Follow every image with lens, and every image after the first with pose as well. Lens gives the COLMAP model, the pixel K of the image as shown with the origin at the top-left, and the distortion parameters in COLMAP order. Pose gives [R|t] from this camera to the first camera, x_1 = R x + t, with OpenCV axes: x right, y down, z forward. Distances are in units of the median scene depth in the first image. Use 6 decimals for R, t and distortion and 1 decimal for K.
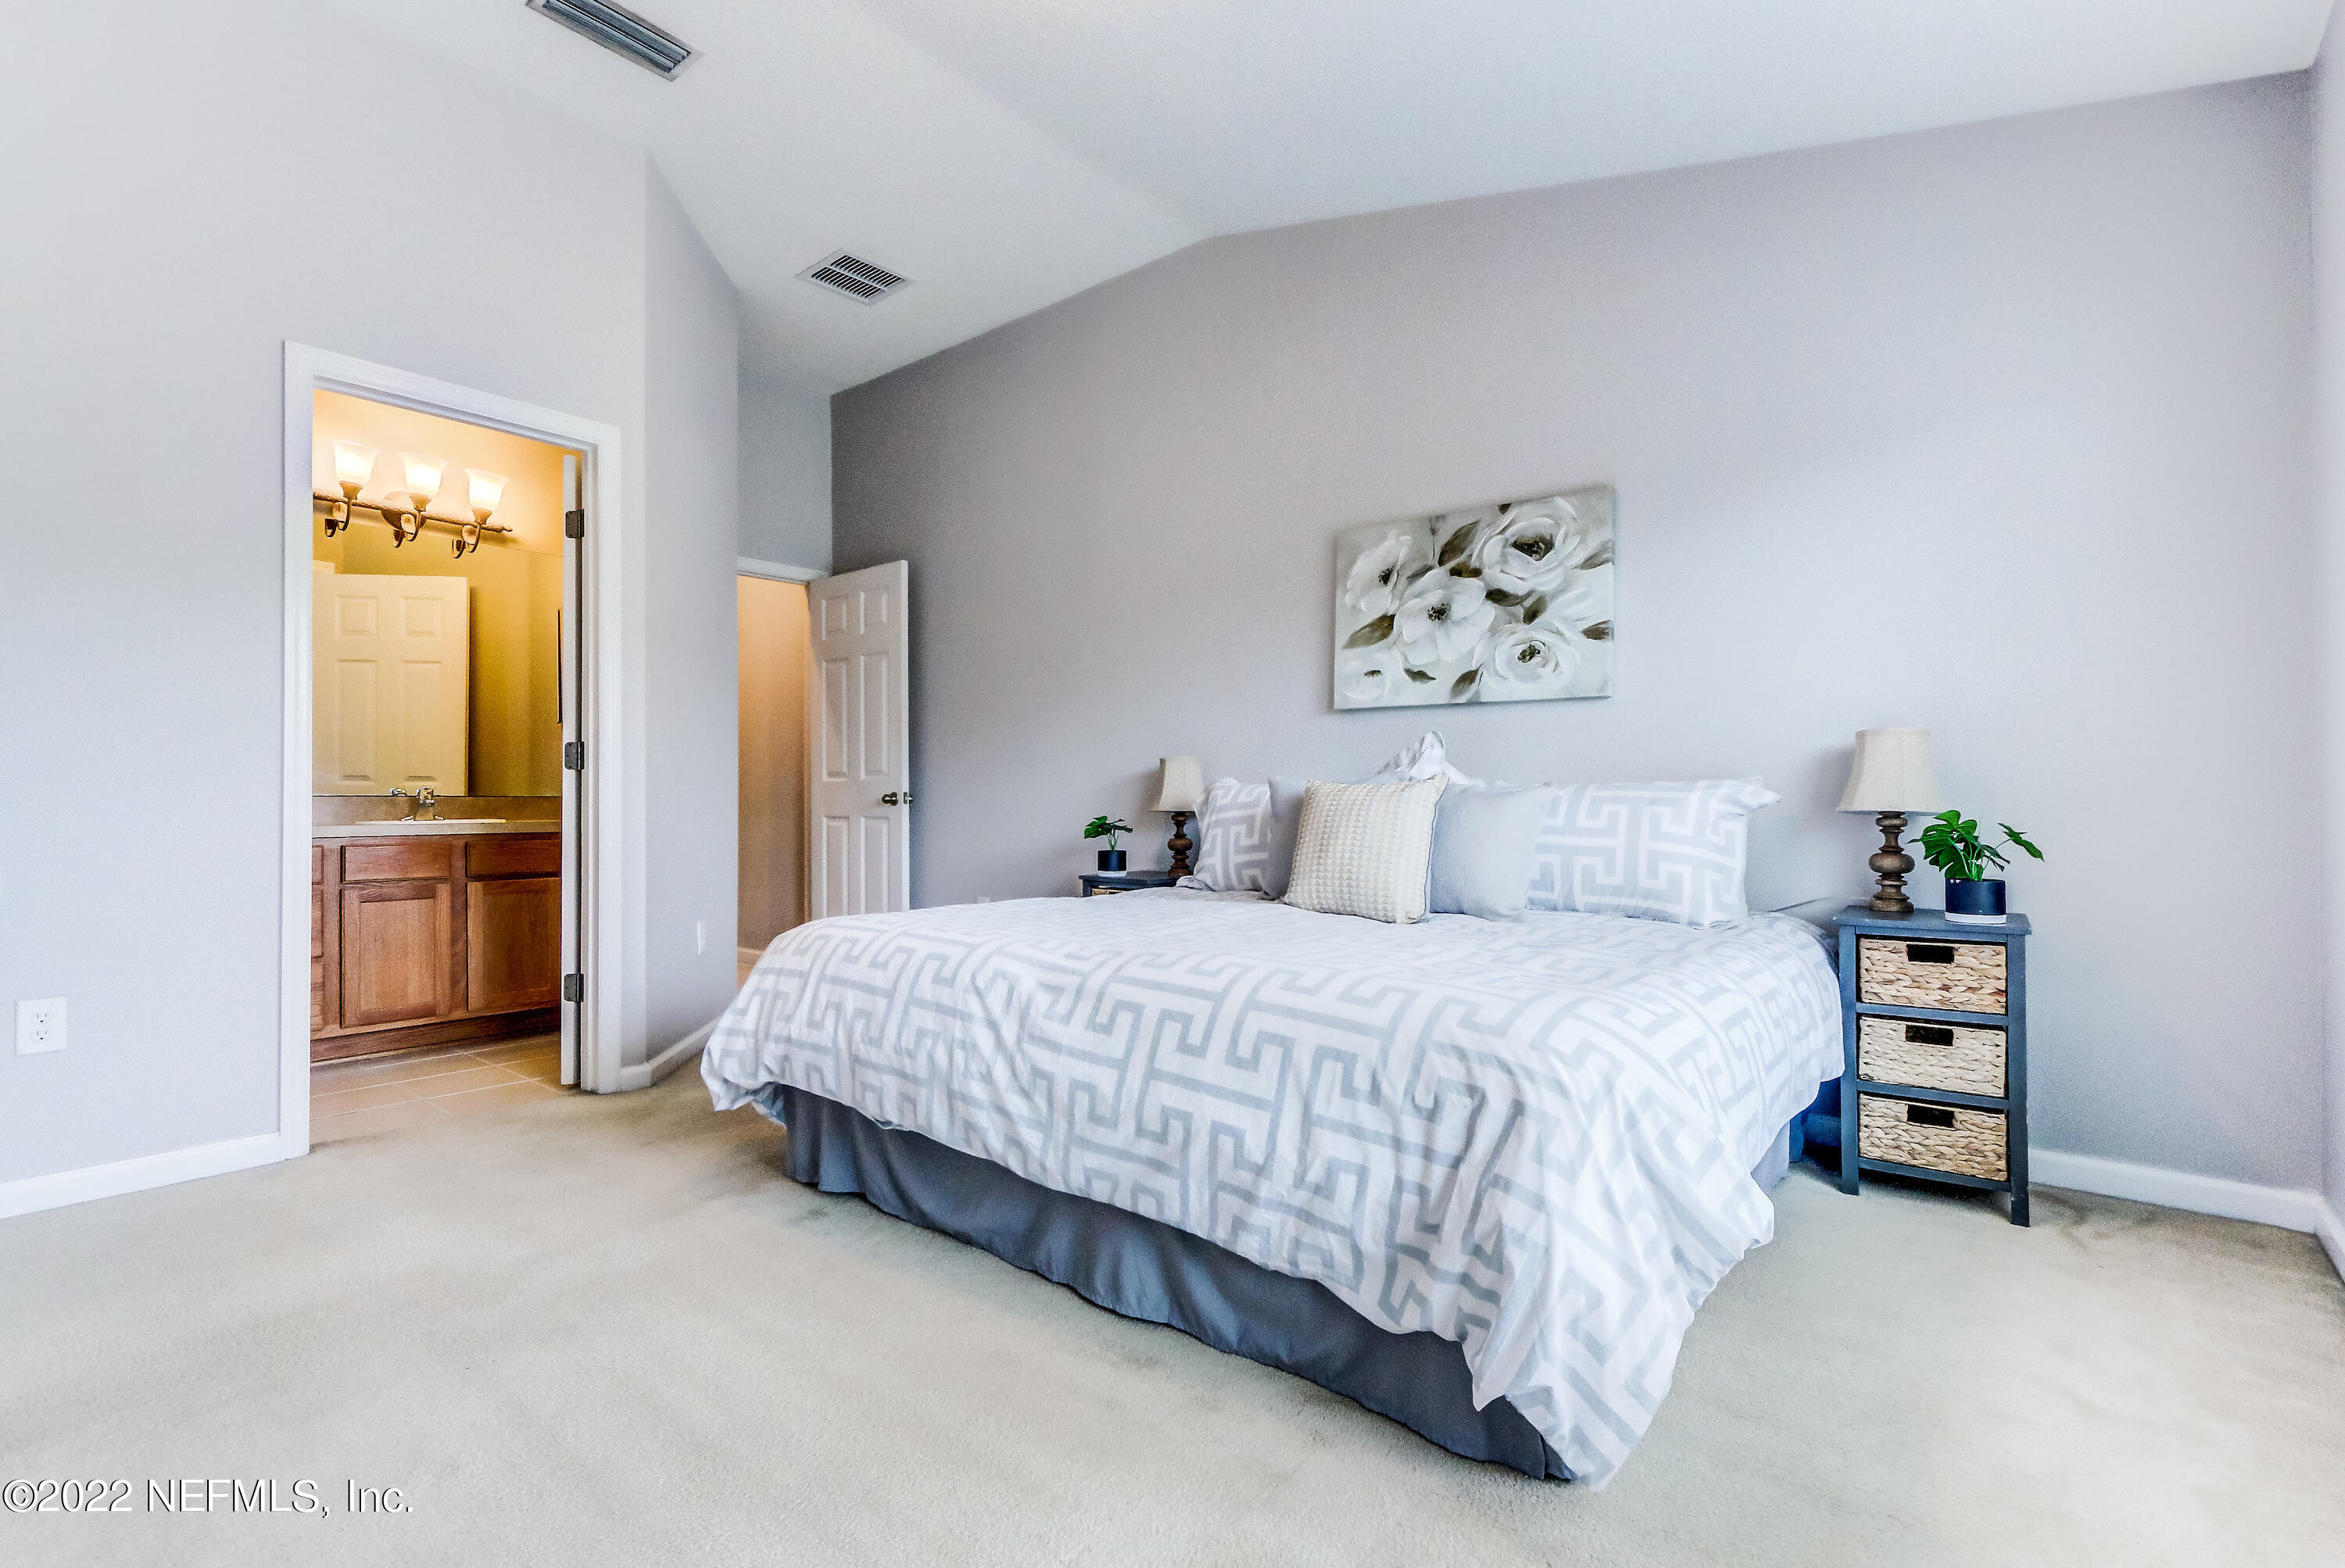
lens RADIAL K [[1067.4, 0, 1168.4], [0, 1067.4, 805.1], [0, 0, 1]] dist [-0.017251, 0.000611]
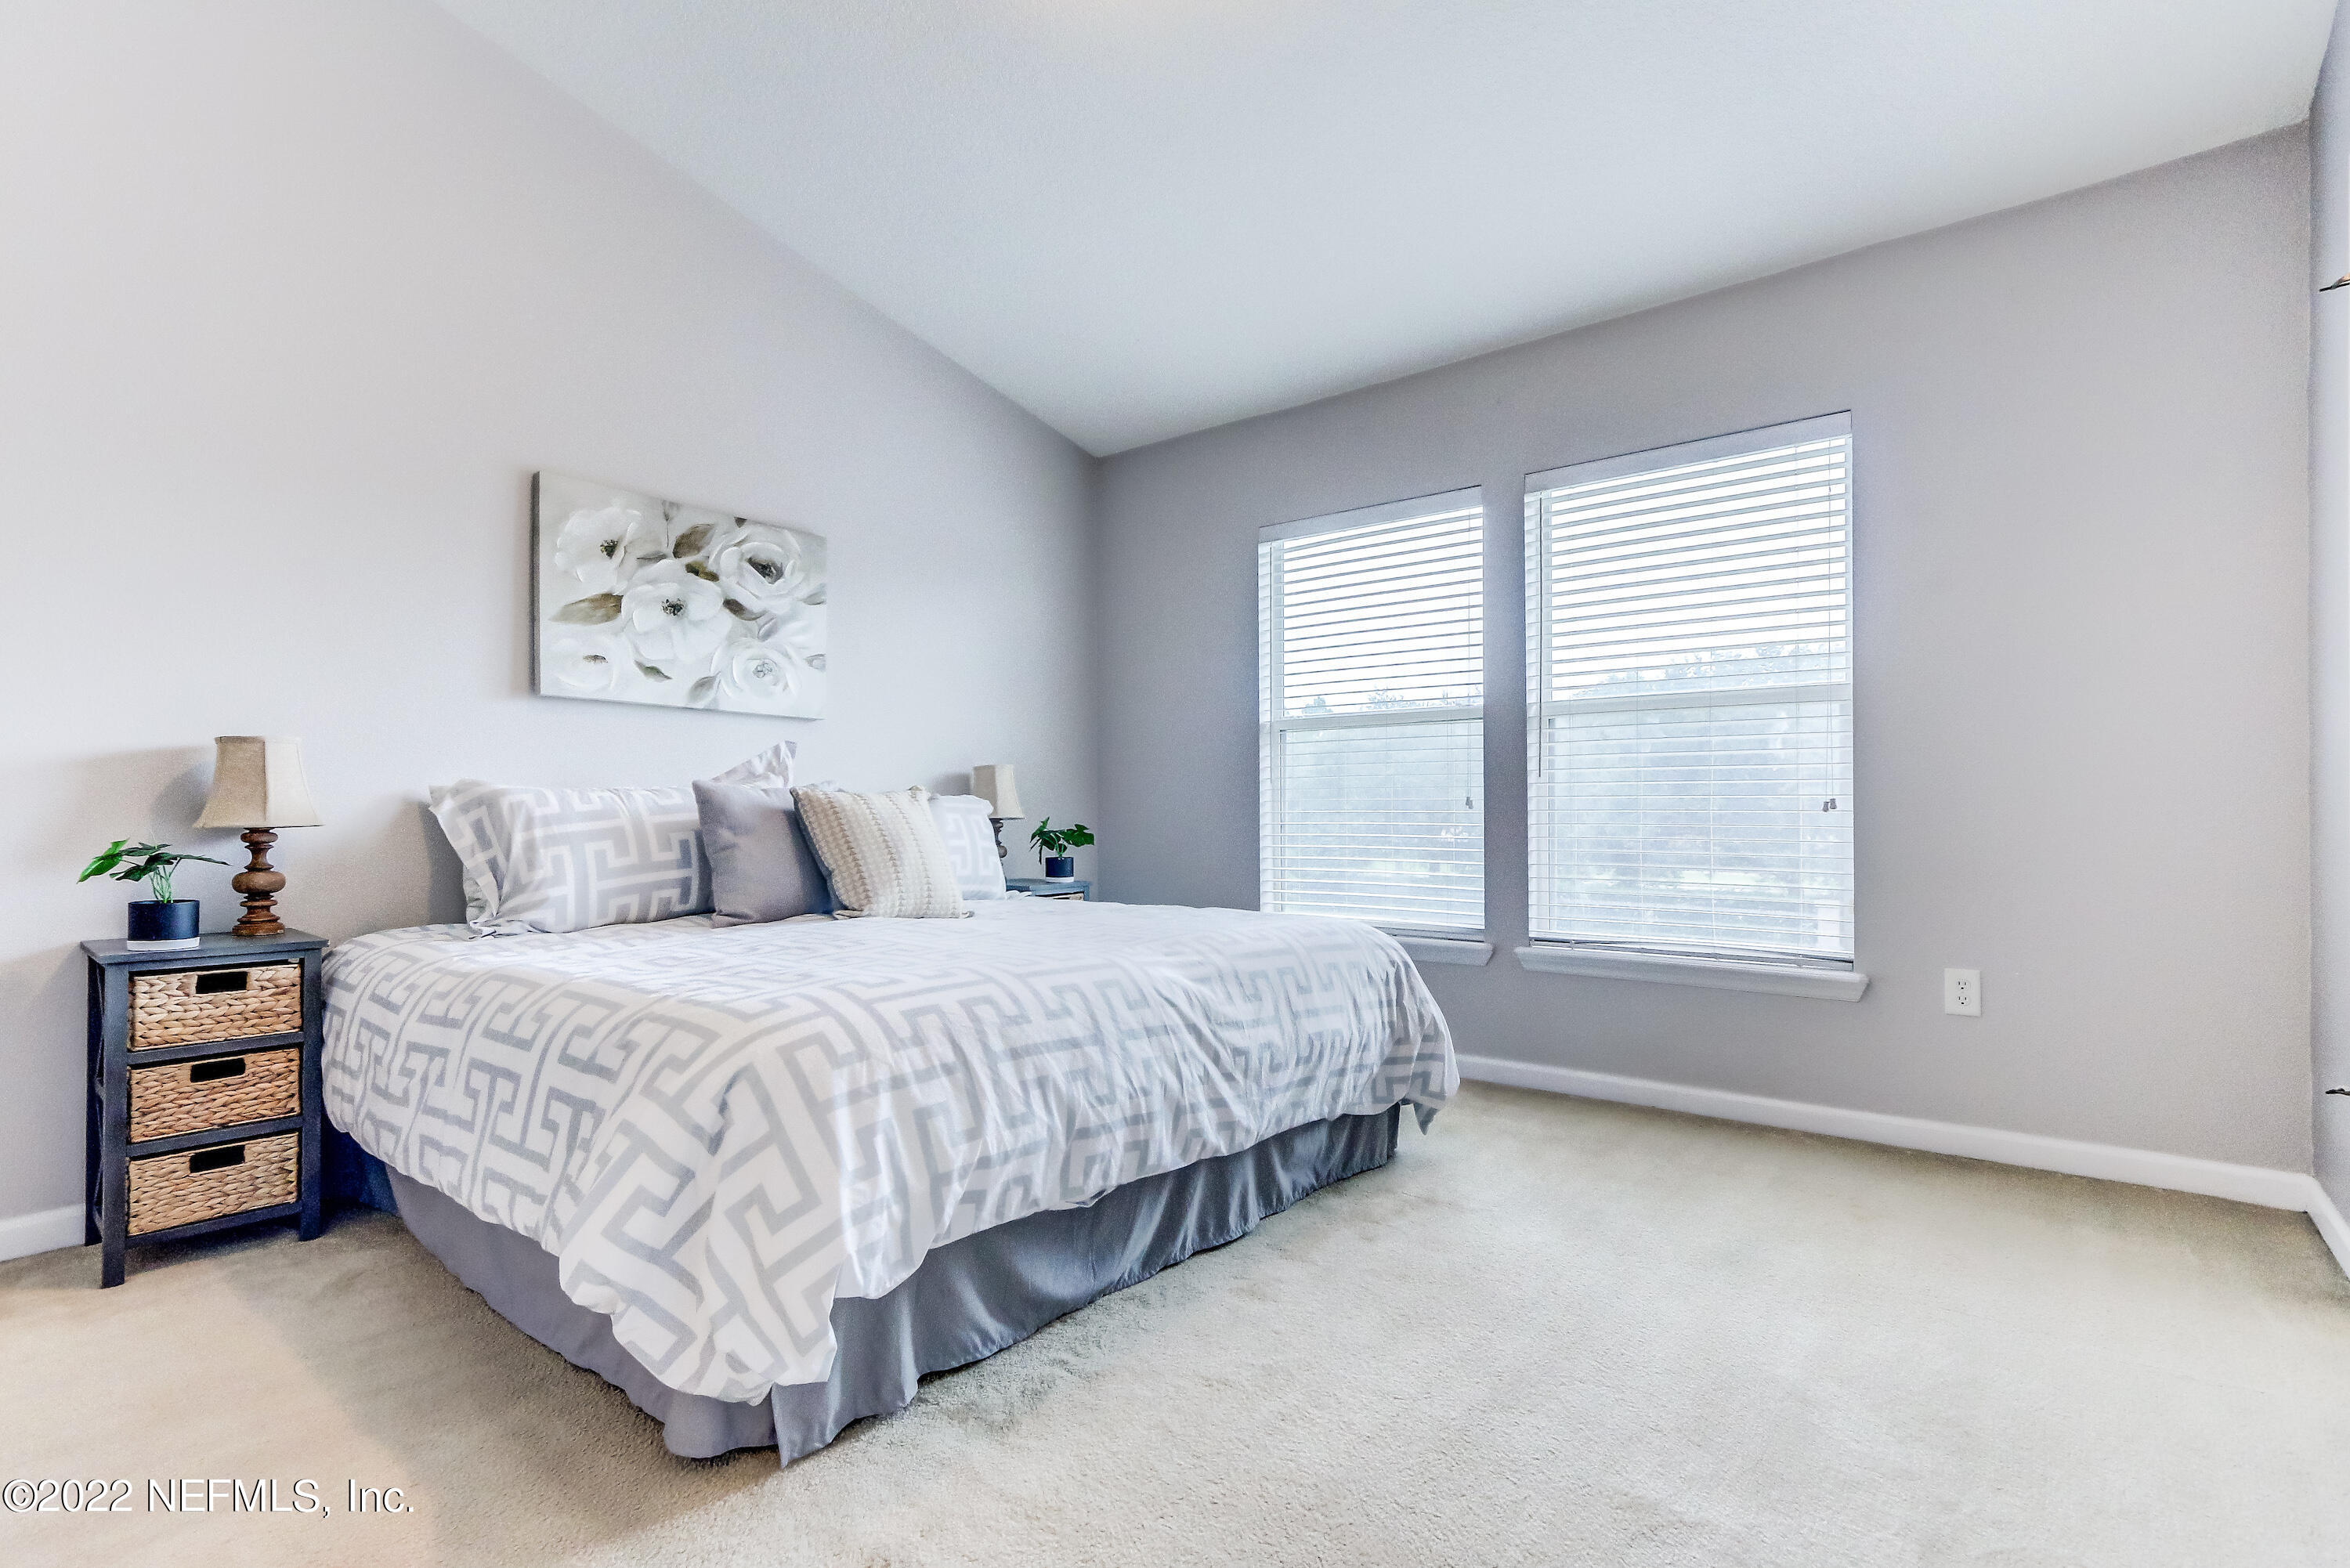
lens RADIAL K [[1069.7, 0, 1164.1], [0, 1069.7, 792.7], [0, 0, 1]] dist [-0.017251, 0.000611]
pose [[0.011142, 0.023016, 0.999673, -0.672571], [0.004270, 0.999725, -0.023064, 0.003277], [-0.999929, 0.004526, 0.011041, 0.574772]]
